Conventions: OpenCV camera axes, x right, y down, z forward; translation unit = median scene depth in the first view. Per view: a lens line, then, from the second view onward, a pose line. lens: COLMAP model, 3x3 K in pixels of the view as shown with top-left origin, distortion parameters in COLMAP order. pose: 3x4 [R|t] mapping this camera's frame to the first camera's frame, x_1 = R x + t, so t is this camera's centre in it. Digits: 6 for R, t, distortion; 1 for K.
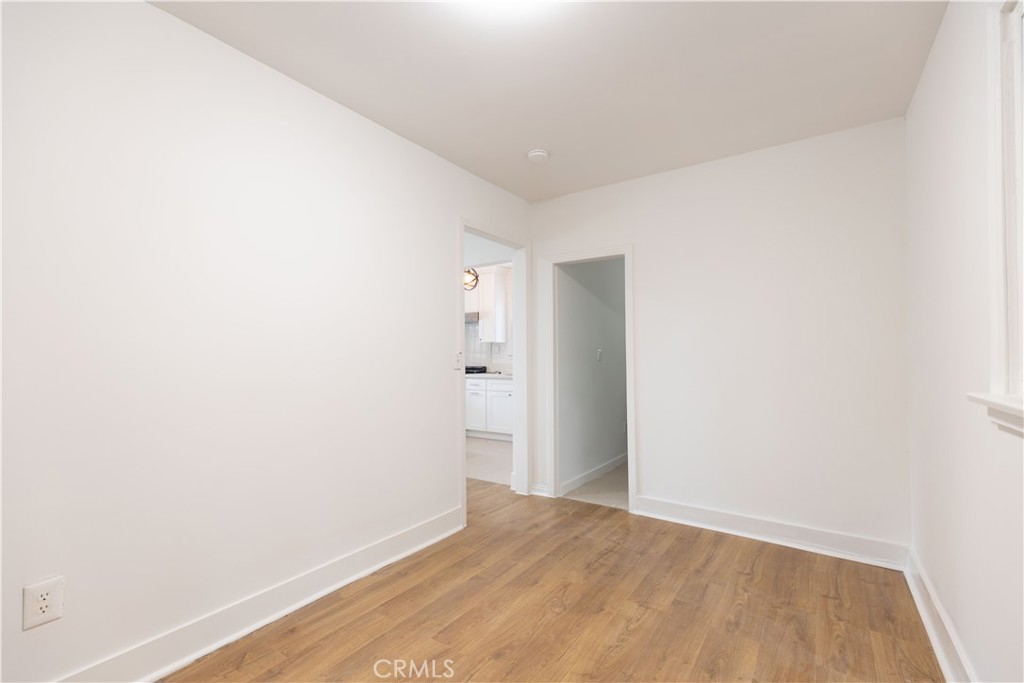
lens RADIAL K [[461.0, 0, 510.7], [0, 461.0, 345.1], [0, 0, 1]] dist [0.004846, 0.000131]
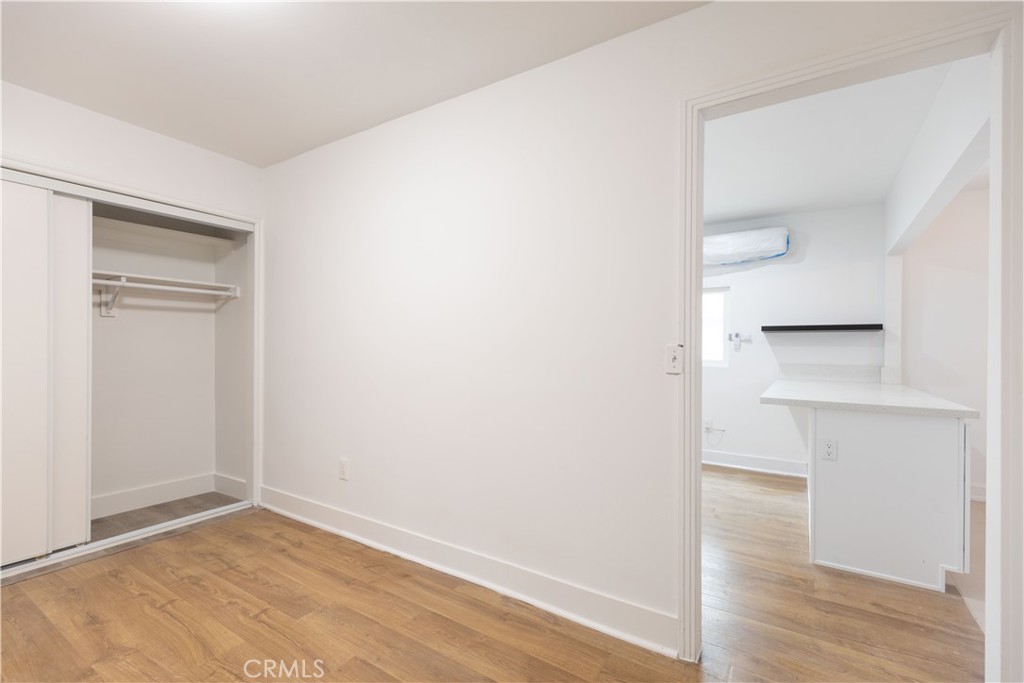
lens RADIAL K [[461.0, 0, 510.7], [0, 461.0, 345.1], [0, 0, 1]] dist [0.004846, 0.000131]
pose [[0.009536, 0.003407, -0.999949, 0.591395], [0.012406, 0.999917, 0.003525, 0.015879], [0.999878, -0.012439, 0.009493, 1.037343]]
